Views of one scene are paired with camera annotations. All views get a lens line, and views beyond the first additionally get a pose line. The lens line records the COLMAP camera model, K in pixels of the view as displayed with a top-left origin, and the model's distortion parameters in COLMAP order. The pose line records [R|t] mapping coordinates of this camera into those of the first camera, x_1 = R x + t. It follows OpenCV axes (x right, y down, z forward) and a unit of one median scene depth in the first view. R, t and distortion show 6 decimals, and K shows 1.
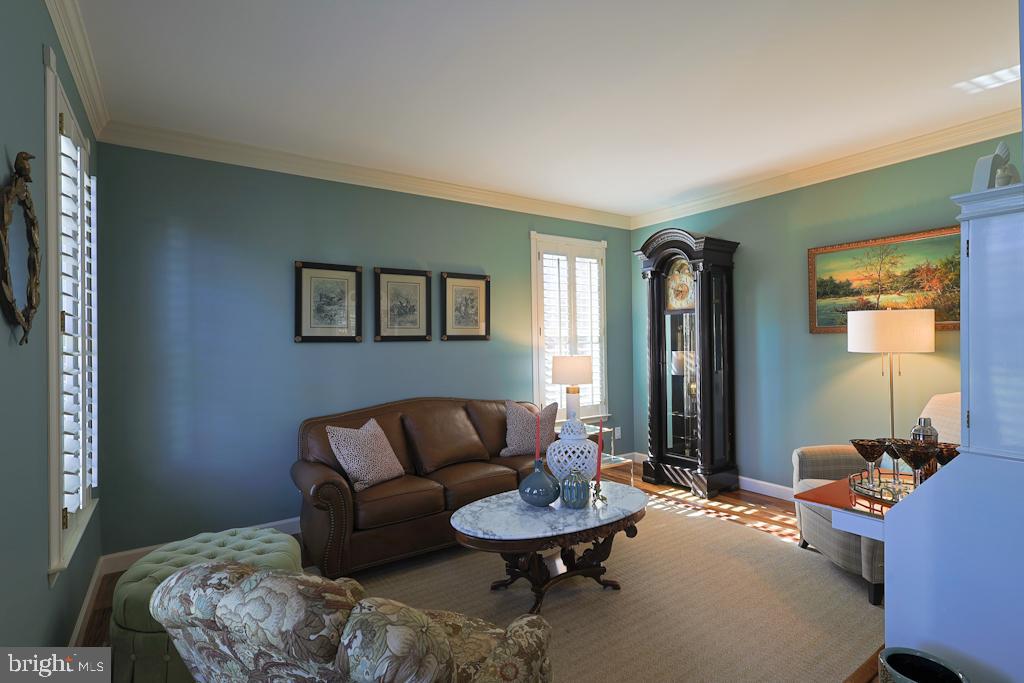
lens RADIAL K [[502.2, 0, 514.0], [0, 502.2, 340.5], [0, 0, 1]] dist [0.000519, -0.000288]
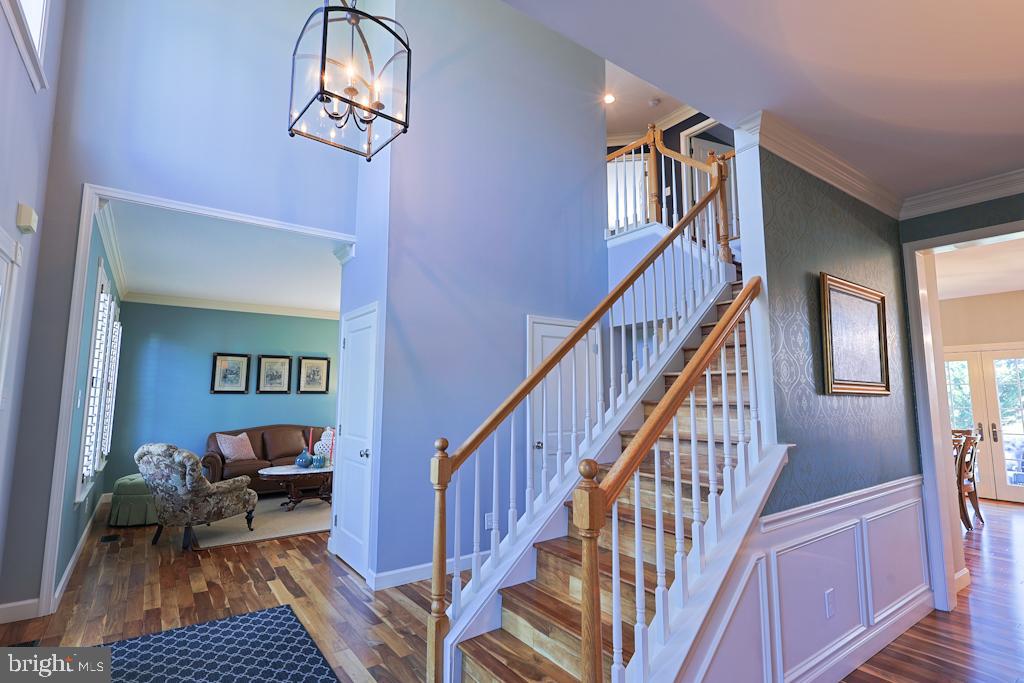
lens RADIAL K [[499.0, 0, 511.9], [0, 499.0, 339.2], [0, 0, 1]] dist [0.003371, 0.000384]
pose [[0.999439, 0.019673, 0.027095, 0.654288], [-0.016676, 0.994151, -0.106699, -0.017877], [-0.029035, 0.106188, 0.993922, -0.954404]]
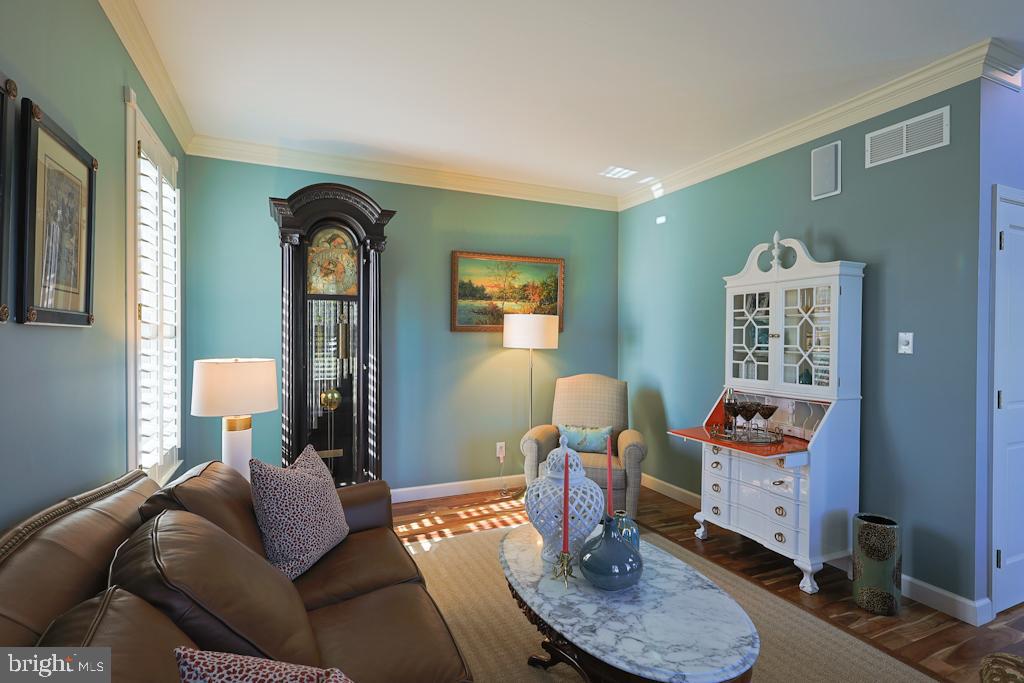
lens RADIAL K [[502.2, 0, 514.0], [0, 502.2, 340.5], [0, 0, 1]] dist [0.000519, -0.000288]
pose [[0.165834, 0.006598, 0.986132, -0.441550], [-0.011764, 0.999920, -0.004711, 0.008848], [-0.986084, -0.010820, 0.165898, 0.728037]]
